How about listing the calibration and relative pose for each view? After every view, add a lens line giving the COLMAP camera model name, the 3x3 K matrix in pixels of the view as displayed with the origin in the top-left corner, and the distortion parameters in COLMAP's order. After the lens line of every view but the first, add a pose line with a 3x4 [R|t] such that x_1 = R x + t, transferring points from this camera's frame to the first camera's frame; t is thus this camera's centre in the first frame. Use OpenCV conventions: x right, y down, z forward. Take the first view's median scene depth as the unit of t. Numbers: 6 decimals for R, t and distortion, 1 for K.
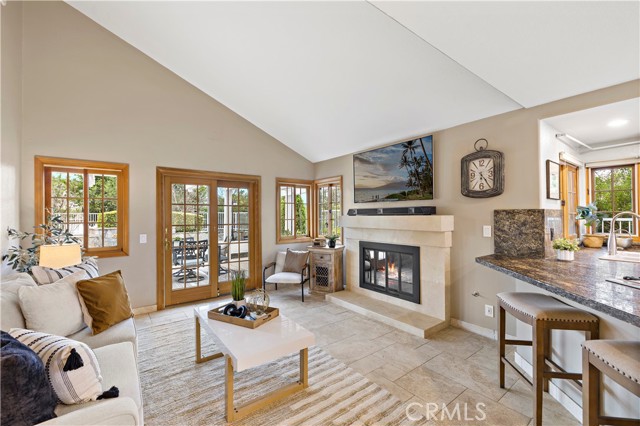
lens RADIAL K [[269.4, 0, 320.0], [0, 269.4, 213.0], [0, 0, 1]] dist [-0.001468, -0.000048]
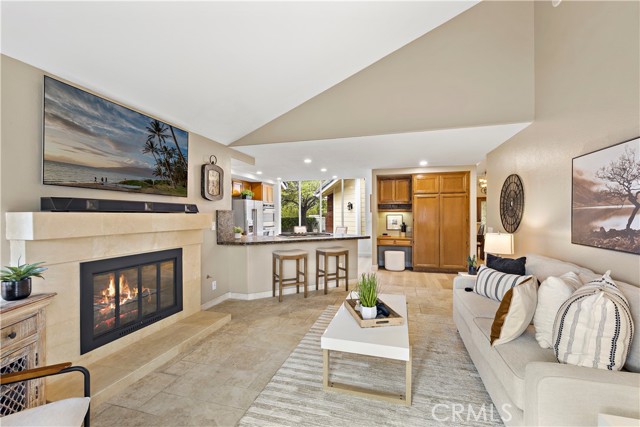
lens RADIAL K [[269.4, 0, 320.0], [0, 269.4, 213.5], [0, 0, 1]] dist [-0.001468, -0.000048]
pose [[-0.600315, 0.011773, 0.799677, -0.637487], [-0.002103, 0.999865, -0.016299, 0.023173], [-0.799761, -0.011466, -0.600210, 1.157683]]
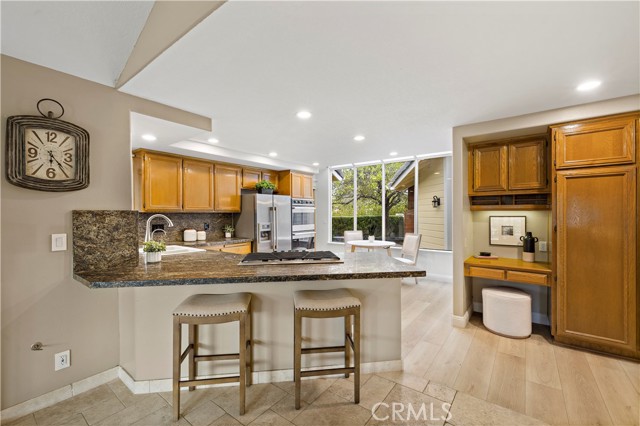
lens RADIAL K [[269.4, 0, 320.0], [0, 269.4, 213.0], [0, 0, 1]] dist [-0.001468, -0.000048]
pose [[-0.266167, 0.008003, 0.963894, -0.160633], [-0.002994, 0.999954, -0.009130, -0.000245], [-0.963922, -0.005316, -0.266131, 0.467757]]
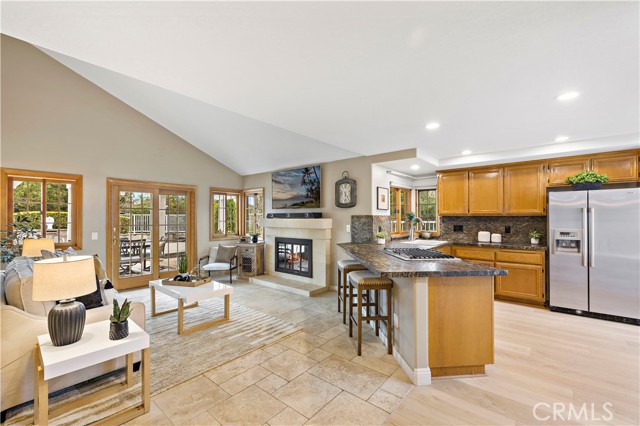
lens RADIAL K [[273.2, 0, 320.0], [0, 273.2, 213.0], [0, 0, 1]] dist [0.001757, 0.000268]
pose [[0.975022, 0.009892, 0.221886, 0.073668], [-0.007874, 0.999919, -0.009978, -0.006460], [-0.221967, 0.007981, 0.975021, -0.479232]]
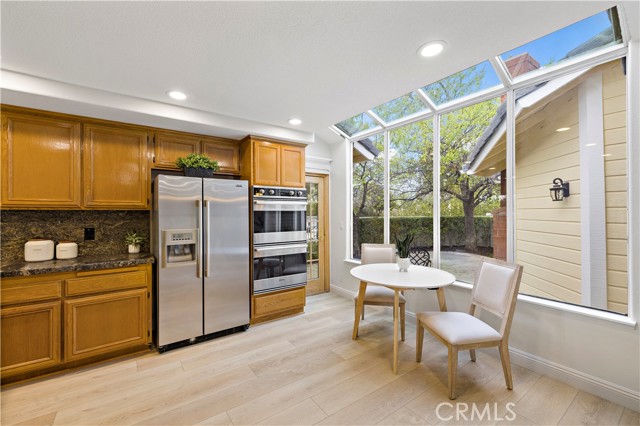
lens RADIAL K [[269.4, 0, 320.0], [0, 269.4, 213.0], [0, 0, 1]] dist [-0.001468, -0.000048]
pose [[0.028060, 0.005611, 0.999590, 0.529231], [-0.007303, 0.999959, -0.005408, -0.005801], [-0.999580, -0.007148, 0.028100, -0.045012]]
